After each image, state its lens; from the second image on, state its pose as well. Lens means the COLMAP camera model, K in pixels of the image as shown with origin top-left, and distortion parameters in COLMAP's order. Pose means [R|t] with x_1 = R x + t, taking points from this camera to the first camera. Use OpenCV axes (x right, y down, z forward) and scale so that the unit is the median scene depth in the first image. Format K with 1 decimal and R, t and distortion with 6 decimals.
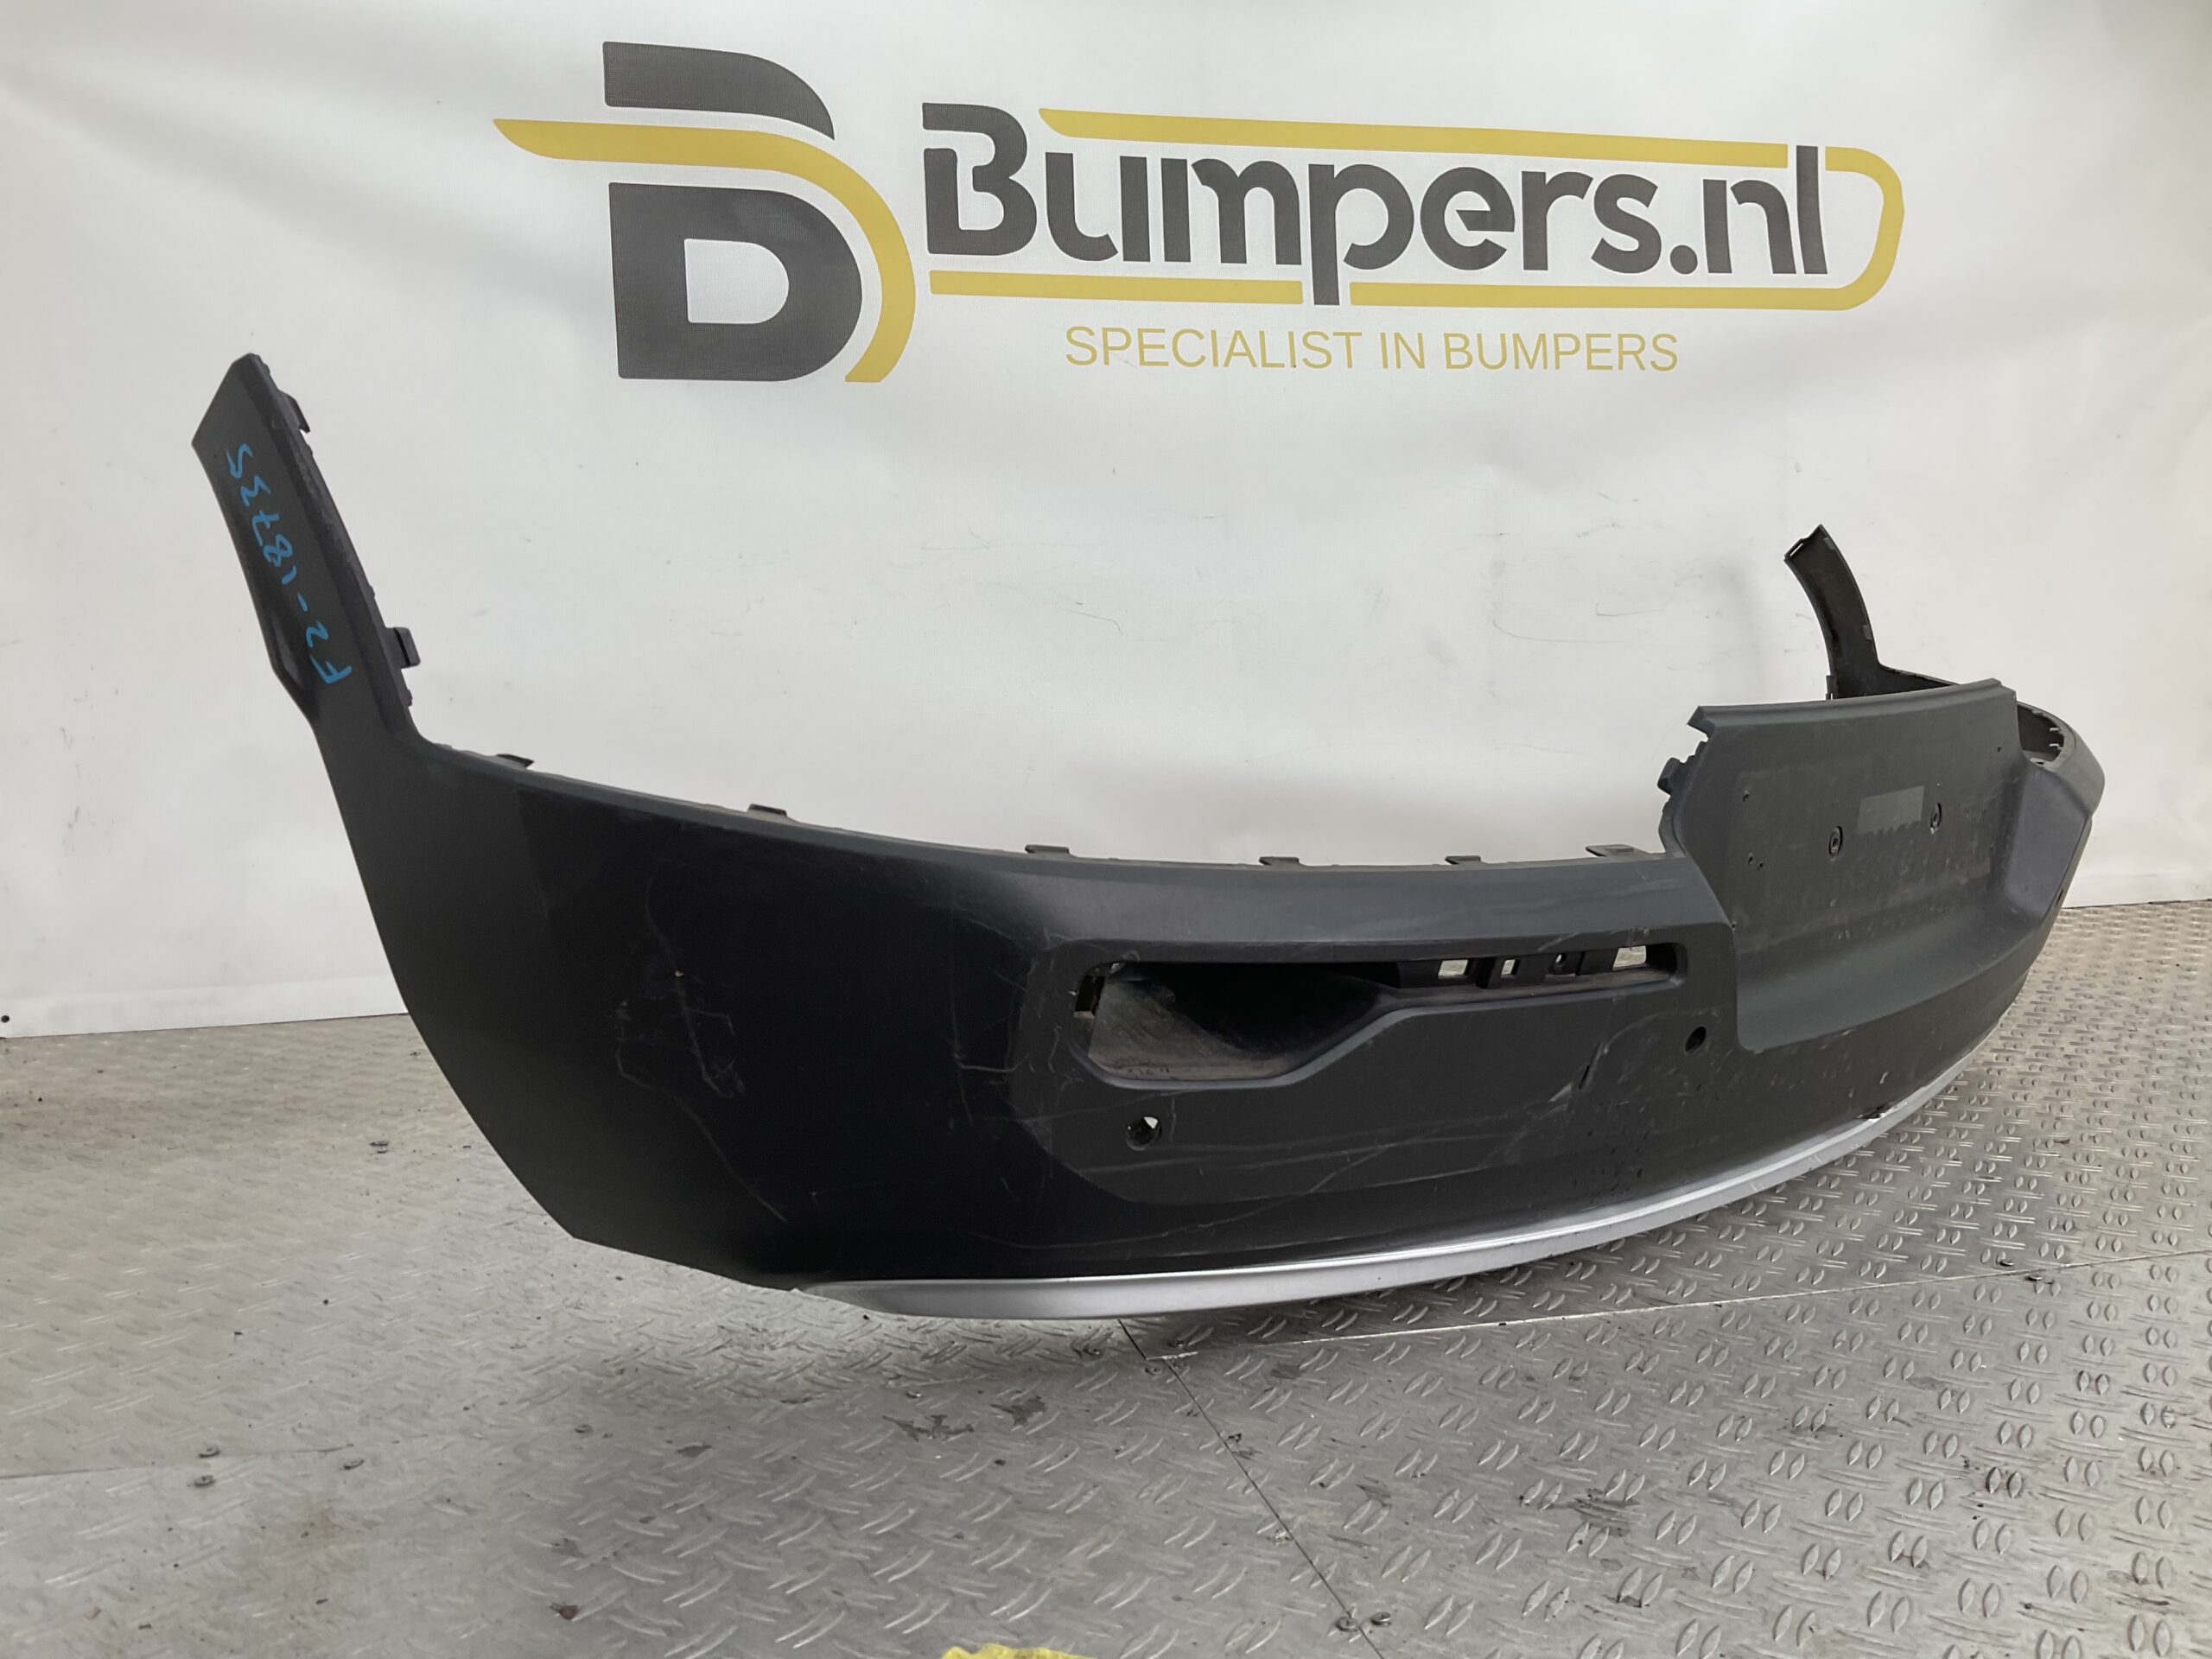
lens RADIAL K [[1858.7, 0, 1106.0], [0, 1858.7, 829.5], [0, 0, 1]] dist [0.153553, -0.375846]
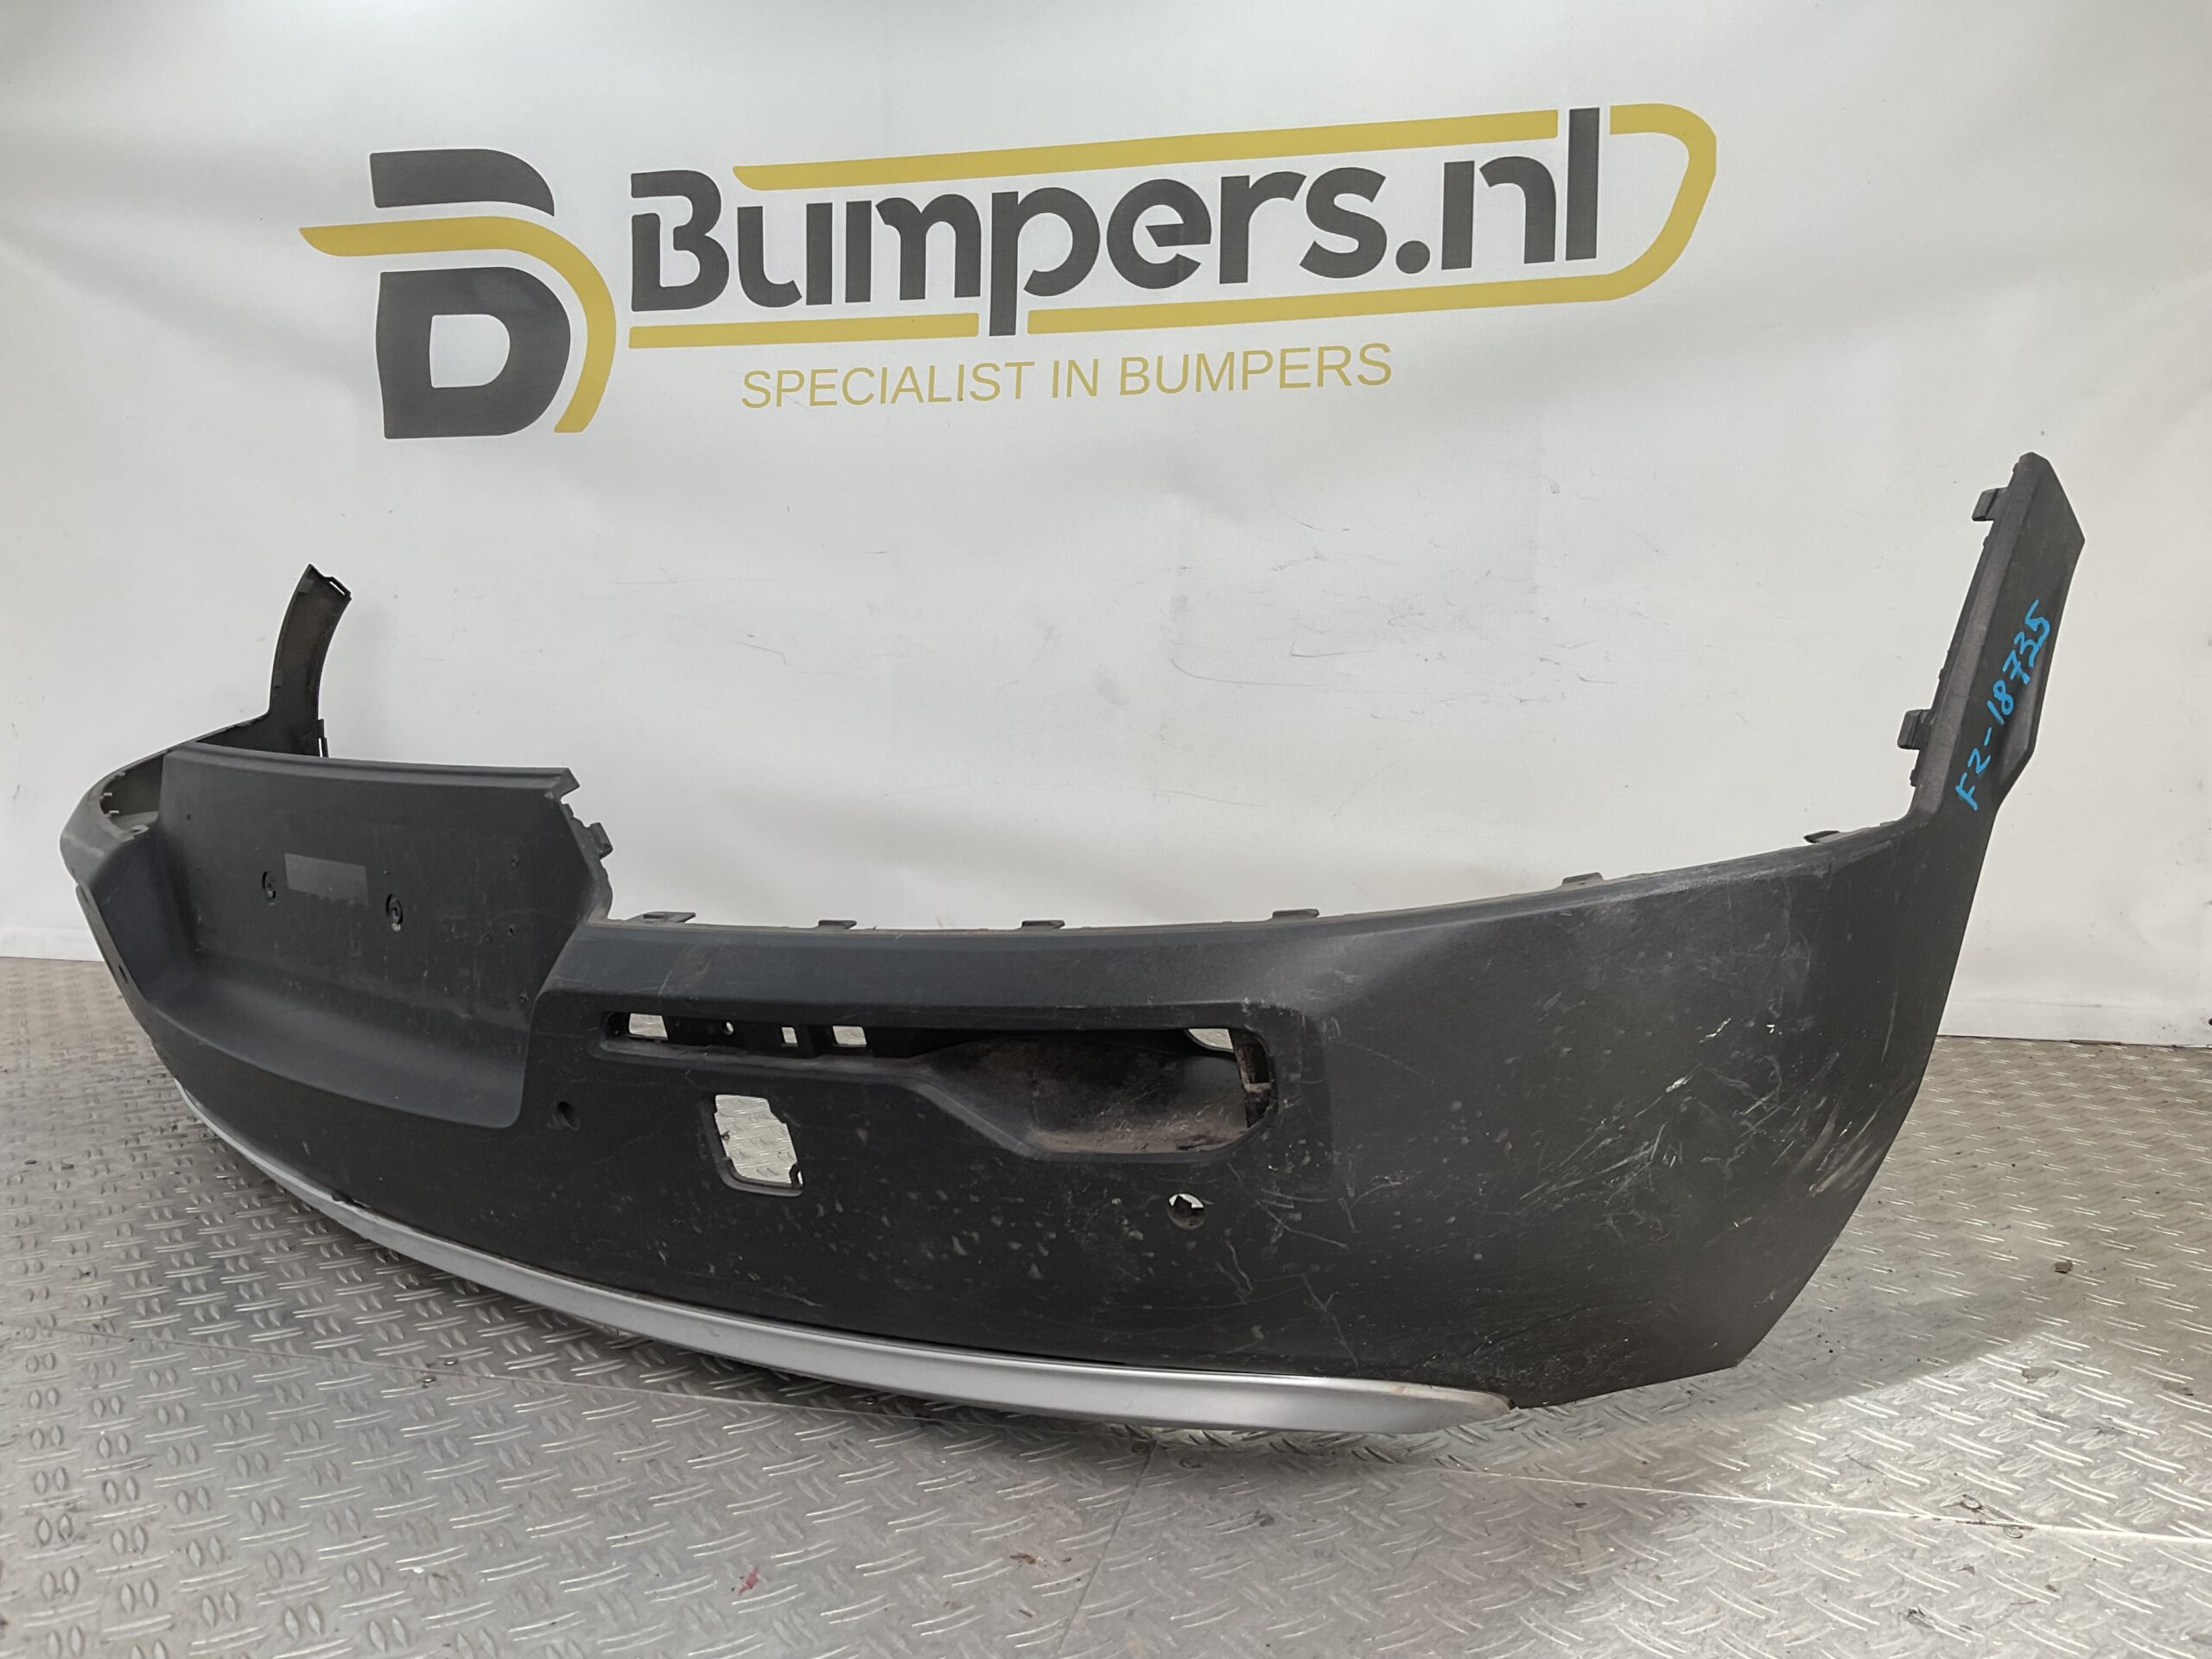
lens RADIAL K [[1858.7, 0, 1106.0], [0, 1858.7, 829.5], [0, 0, 1]] dist [0.153553, -0.375846]
pose [[0.887530, 0.058737, -0.456991, 0.628148], [-0.061139, 0.998084, 0.009544, -0.034689], [0.456676, 0.019469, 0.889420, 0.159819]]
